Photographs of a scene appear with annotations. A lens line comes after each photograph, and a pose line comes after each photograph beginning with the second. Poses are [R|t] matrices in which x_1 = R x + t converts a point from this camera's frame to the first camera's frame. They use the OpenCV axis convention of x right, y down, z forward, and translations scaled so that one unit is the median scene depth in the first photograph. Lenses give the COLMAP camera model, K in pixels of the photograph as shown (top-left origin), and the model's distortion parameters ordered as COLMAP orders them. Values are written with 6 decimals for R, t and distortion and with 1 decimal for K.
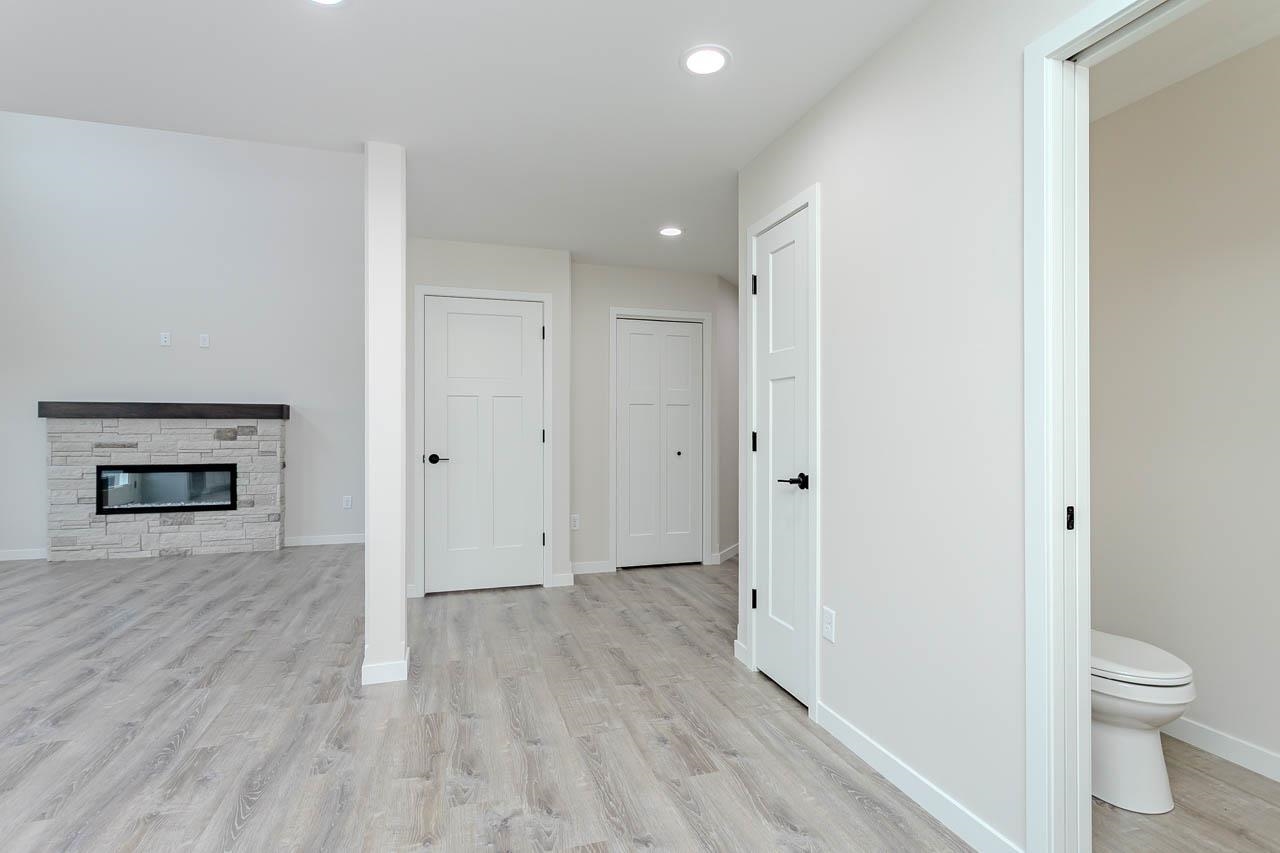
lens RADIAL K [[606.6, 0, 637.5], [0, 606.6, 425.0], [0, 0, 1]] dist [-0.000685, 0.001710]
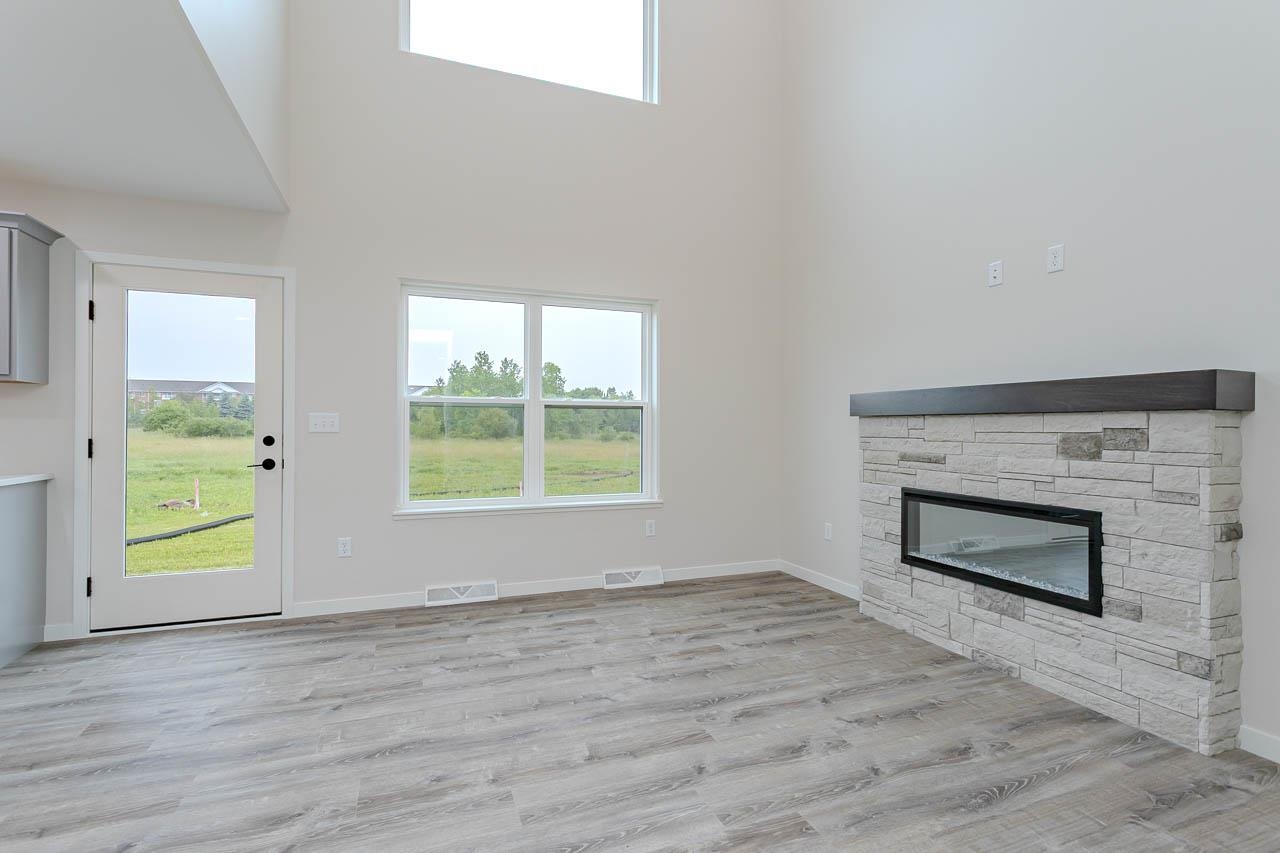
lens RADIAL K [[606.6, 0, 638.1], [0, 606.6, 424.4], [0, 0, 1]] dist [-0.000685, 0.001710]
pose [[0.065142, -0.004367, -0.997866, -0.256375], [0.000278, 0.999990, -0.004358, 0.001477], [0.997876, 0.000006, 0.065143, 0.673197]]
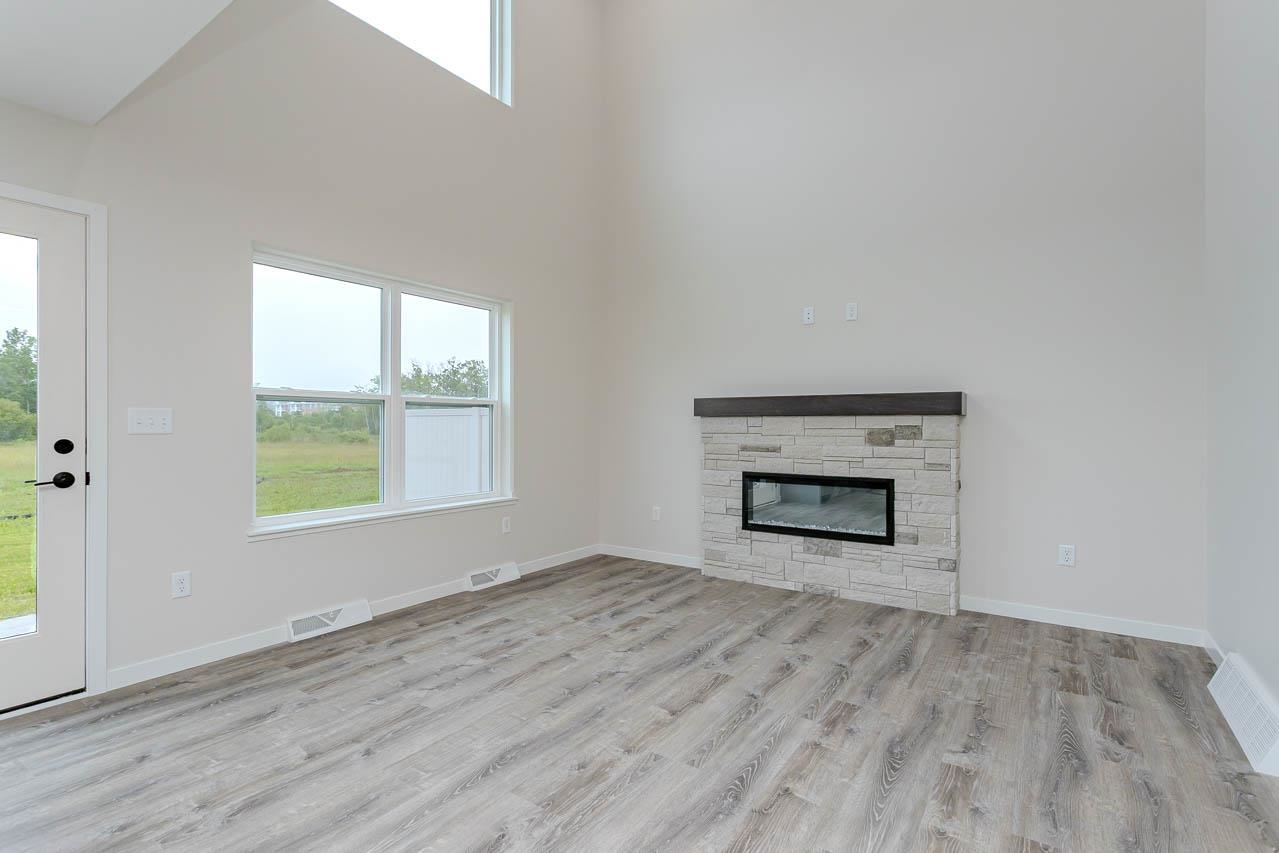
lens RADIAL K [[606.1, 0, 638.8], [0, 606.1, 425.7], [0, 0, 1]] dist [-0.000685, 0.001710]
pose [[0.615365, 0.000436, -0.788242, -0.311730], [0.001998, 0.999996, 0.002112, 0.000368], [0.788239, -0.002874, 0.615362, 0.363855]]
